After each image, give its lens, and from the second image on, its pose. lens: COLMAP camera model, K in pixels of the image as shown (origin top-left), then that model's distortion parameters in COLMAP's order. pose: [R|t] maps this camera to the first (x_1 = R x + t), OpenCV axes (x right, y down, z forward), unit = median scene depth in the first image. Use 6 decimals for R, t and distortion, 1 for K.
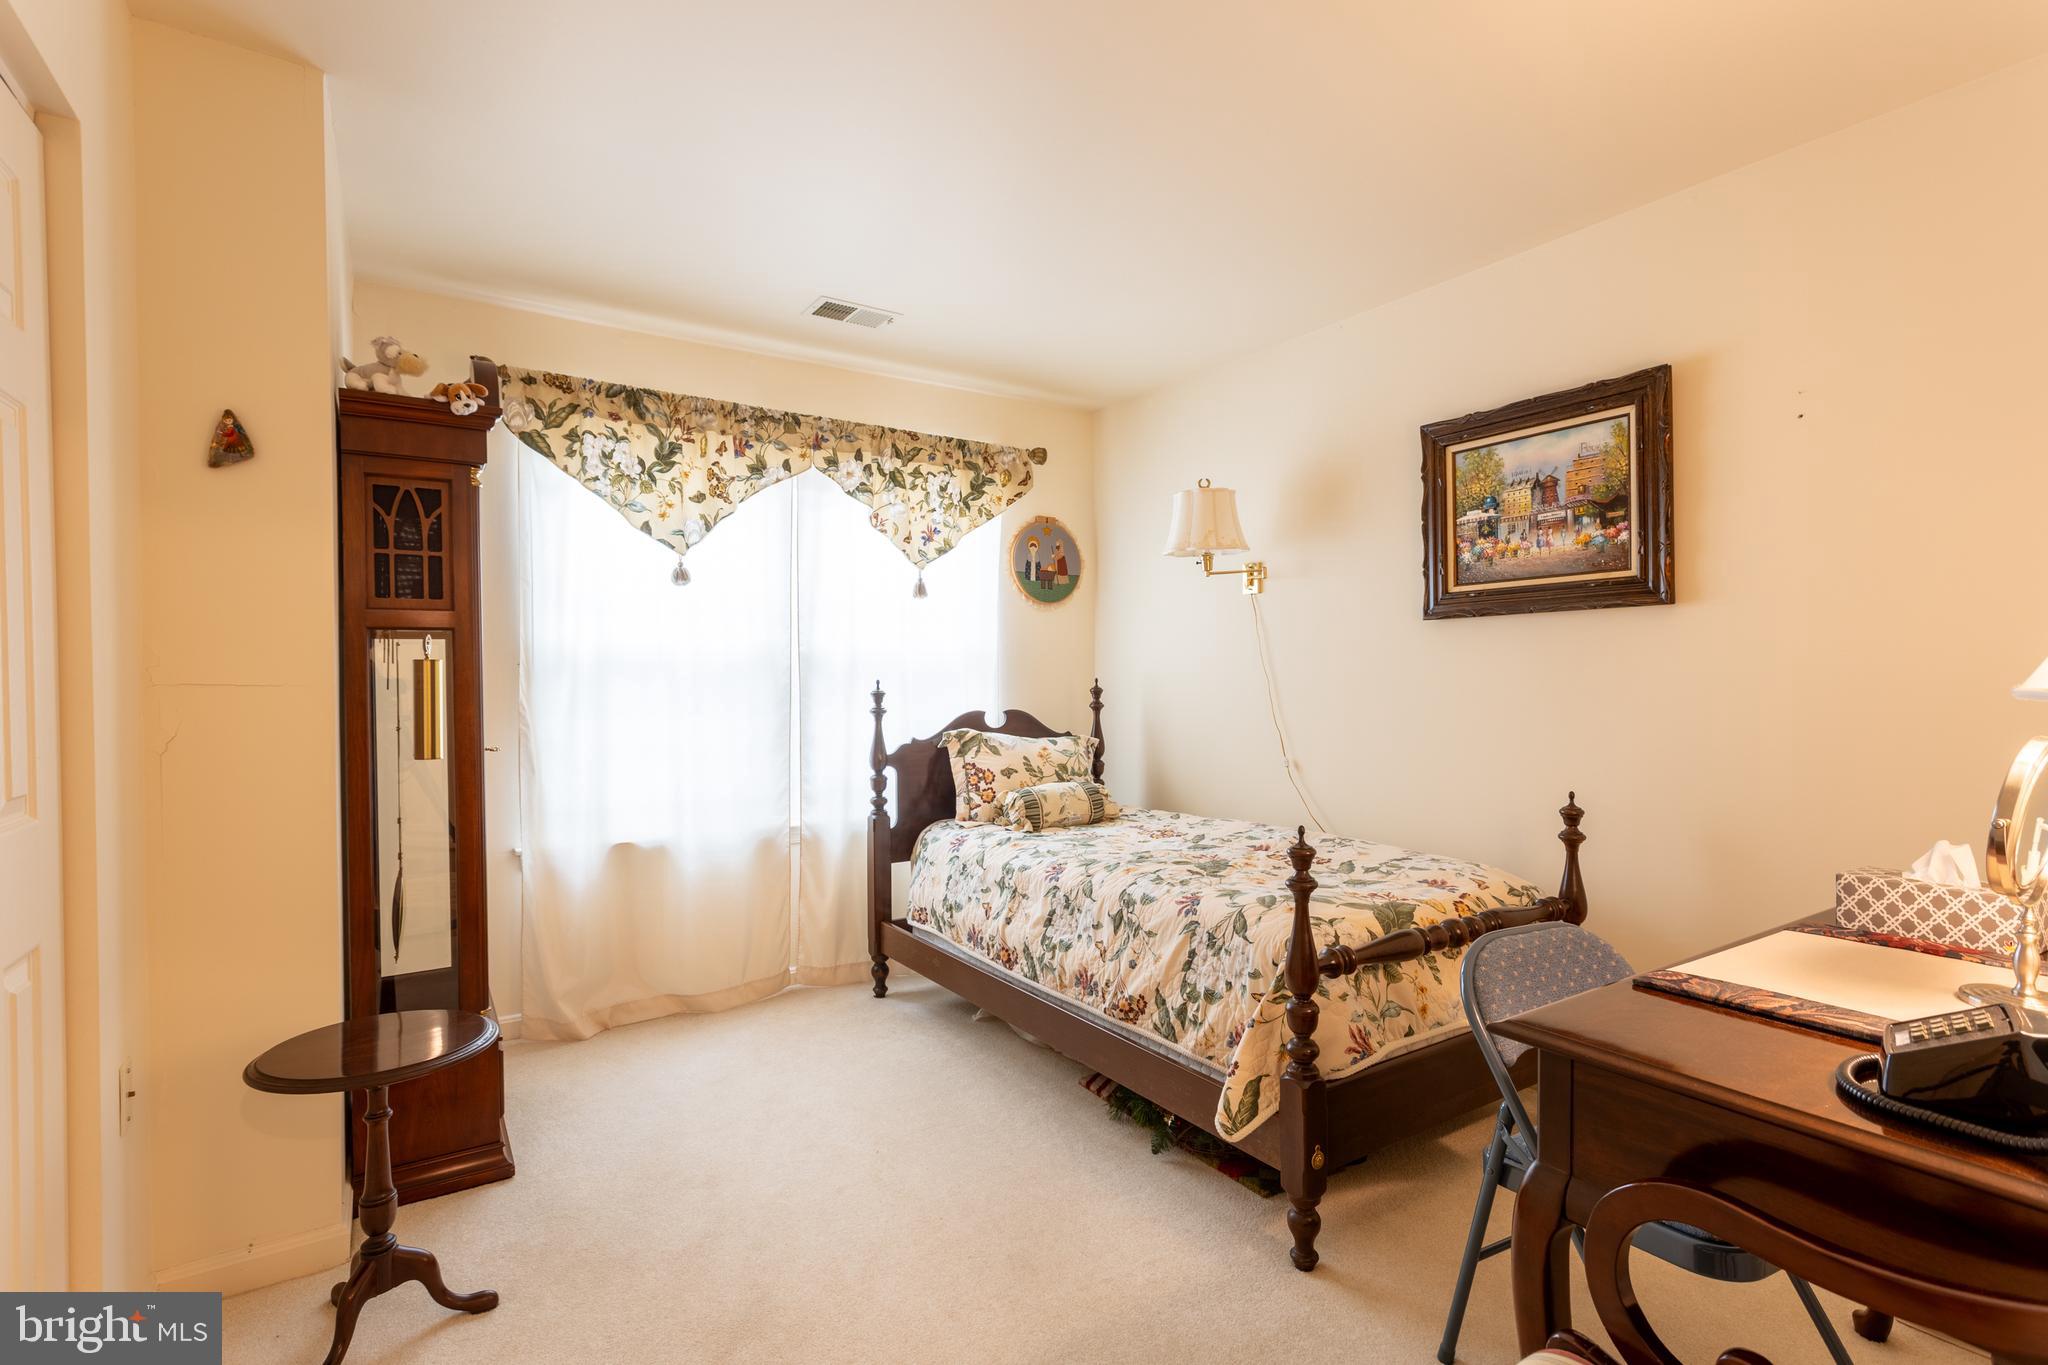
lens RADIAL K [[968.4, 0, 1029.9], [0, 968.4, 668.5], [0, 0, 1]] dist [0.000051, 0.000444]
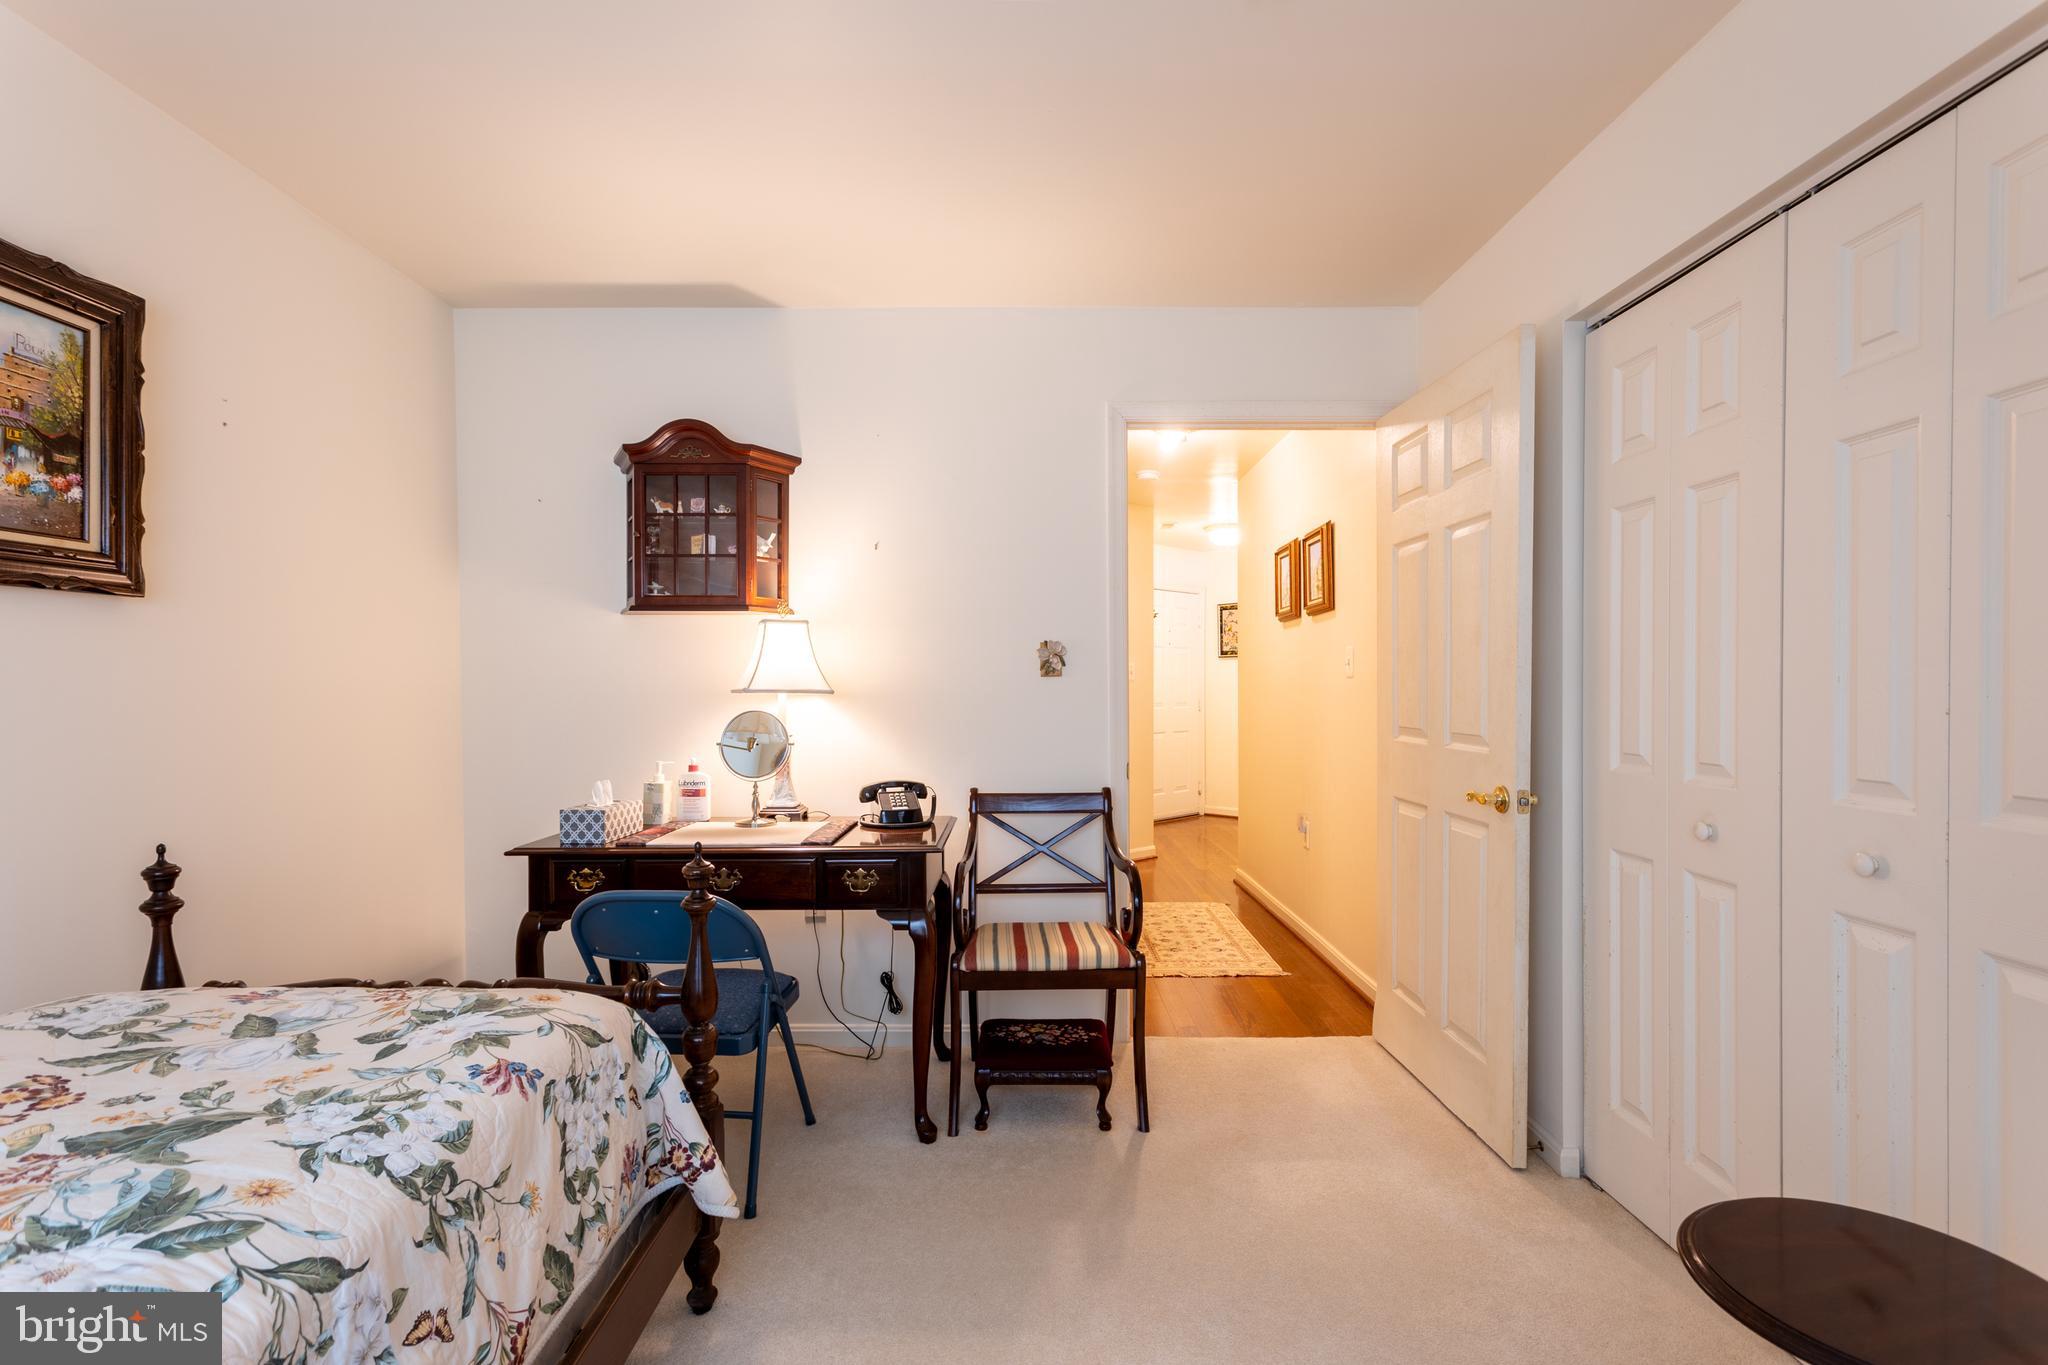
lens RADIAL K [[968.4, 0, 1026.3], [0, 968.4, 682.2], [0, 0, 1]] dist [0.000051, 0.000444]
pose [[-0.850851, 0.010877, 0.525295, -0.372144], [0.014261, 0.999895, 0.002394, 0.013135], [-0.525214, 0.009528, -0.850917, 1.248449]]
